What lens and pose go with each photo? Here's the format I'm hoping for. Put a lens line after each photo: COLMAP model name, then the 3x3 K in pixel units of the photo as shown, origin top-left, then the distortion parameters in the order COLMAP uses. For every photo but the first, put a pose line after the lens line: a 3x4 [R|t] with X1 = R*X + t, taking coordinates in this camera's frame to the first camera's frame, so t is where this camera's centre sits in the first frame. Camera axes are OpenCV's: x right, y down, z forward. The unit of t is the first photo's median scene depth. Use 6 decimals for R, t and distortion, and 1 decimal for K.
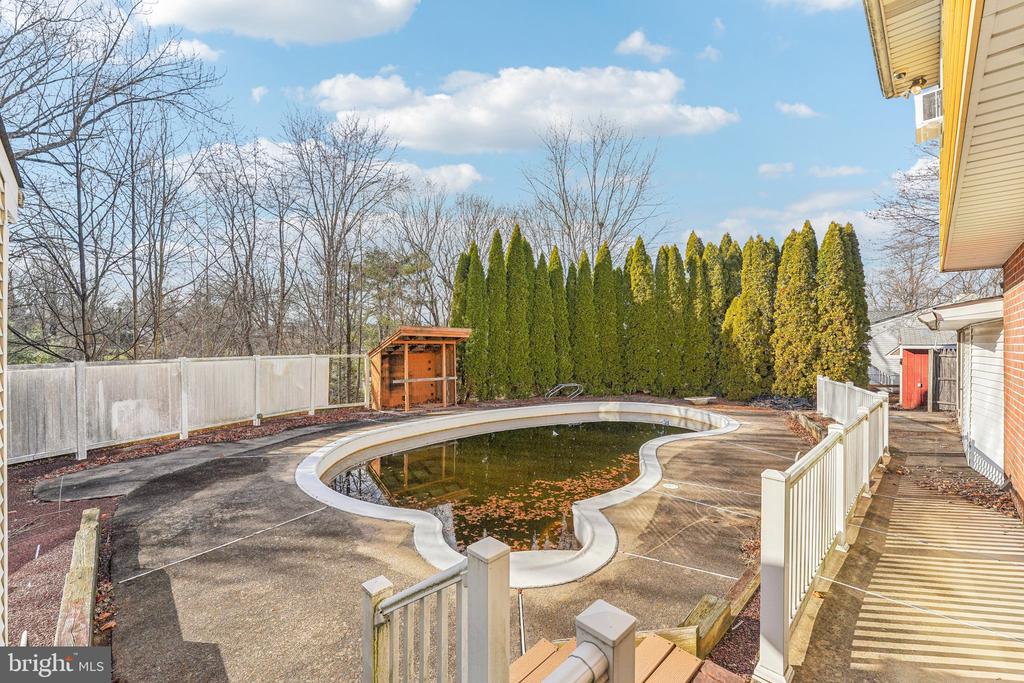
lens RADIAL K [[391.6, 0, 512.0], [0, 391.6, 344.1], [0, 0, 1]] dist [0.002312, 0.000117]
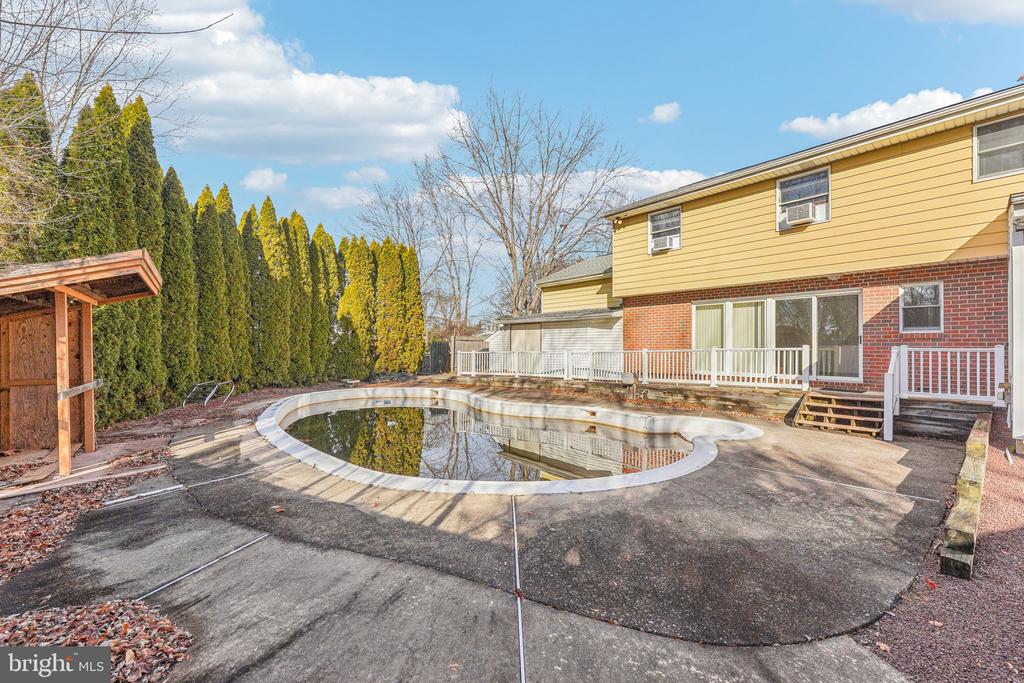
lens RADIAL K [[391.6, 0, 510.0], [0, 391.6, 342.4], [0, 0, 1]] dist [0.002312, 0.000117]
pose [[0.130882, 0.001928, 0.991396, -1.189805], [-0.001927, 0.999997, -0.001691, 0.089018], [-0.991396, -0.001689, 0.130885, 1.084141]]
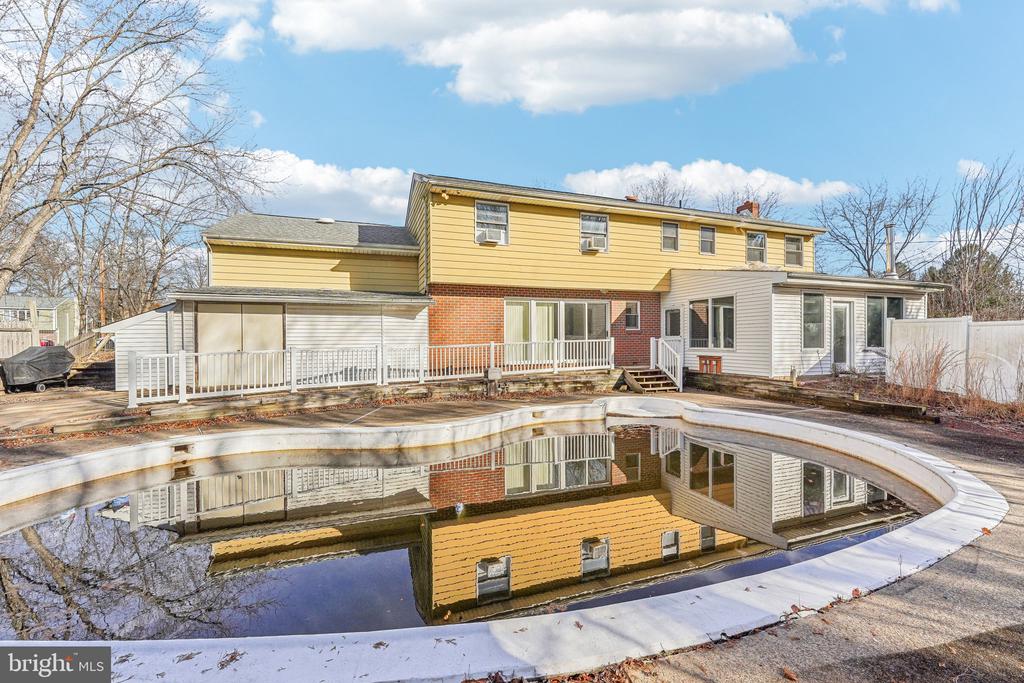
lens RADIAL K [[391.6, 0, 511.2], [0, 391.6, 344.2], [0, 0, 1]] dist [0.002312, 0.000117]
pose [[-0.862697, -0.007737, 0.505662, -0.361899], [-0.000283, 0.999890, 0.014815, 0.098520], [-0.505721, 0.012638, -0.862604, 2.046906]]
